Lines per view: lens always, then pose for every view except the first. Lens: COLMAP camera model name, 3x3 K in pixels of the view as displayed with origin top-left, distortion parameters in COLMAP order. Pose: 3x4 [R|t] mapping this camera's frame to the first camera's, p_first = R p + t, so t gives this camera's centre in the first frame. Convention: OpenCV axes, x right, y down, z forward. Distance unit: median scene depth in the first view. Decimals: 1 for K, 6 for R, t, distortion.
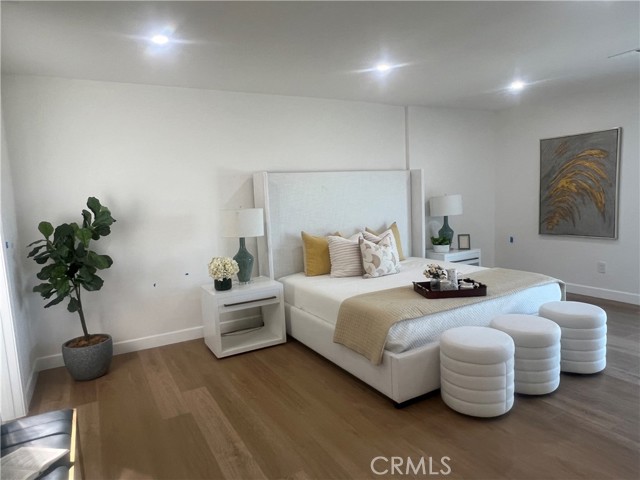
lens RADIAL K [[419.7, 0, 324.6], [0, 419.7, 242.3], [0, 0, 1]] dist [-0.003971, 0.000677]
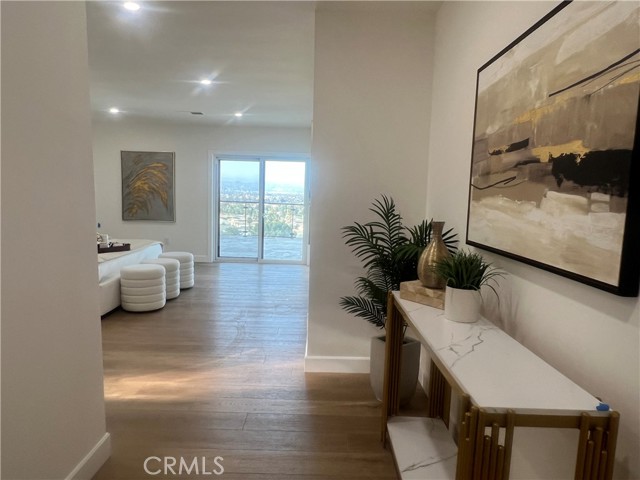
lens RADIAL K [[419.7, 0, 324.6], [0, 419.7, 242.3], [0, 0, 1]] dist [-0.003971, 0.000677]
pose [[0.486374, -0.037588, 0.872942, -0.398314], [0.045848, 0.998796, 0.017462, 0.064927], [-0.872547, 0.031529, 0.487511, -0.254544]]
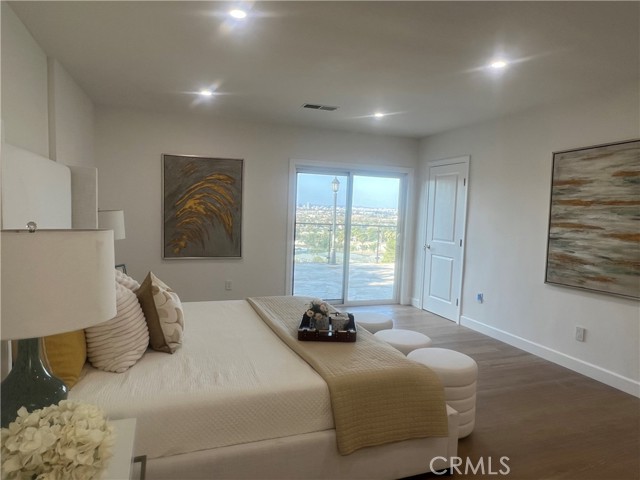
lens RADIAL K [[419.7, 0, 324.6], [0, 419.7, 242.3], [0, 0, 1]] dist [-0.003971, 0.000677]
pose [[0.157785, -0.028002, 0.987076, -0.358526], [0.069640, 0.997425, 0.017163, -0.051062], [-0.985015, 0.066032, 0.159328, 0.577007]]
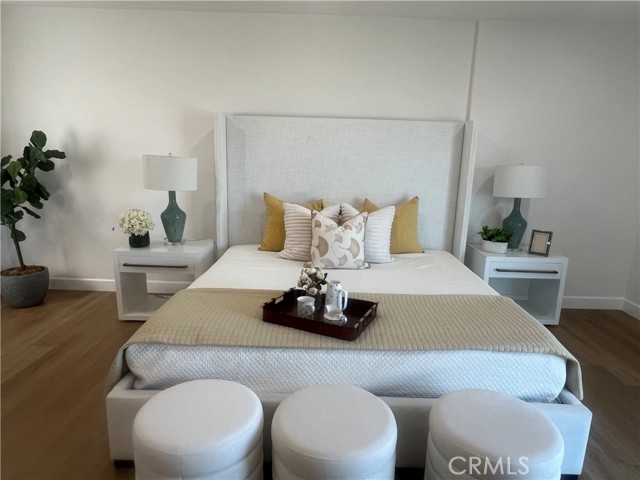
lens RADIAL K [[419.7, 0, 324.6], [0, 419.7, 242.3], [0, 0, 1]] dist [-0.003971, 0.000677]
pose [[0.861055, 0.175816, -0.477151, 0.378451], [-0.128316, 0.983086, 0.130682, -0.044779], [0.492057, -0.051298, 0.869051, 0.319379]]
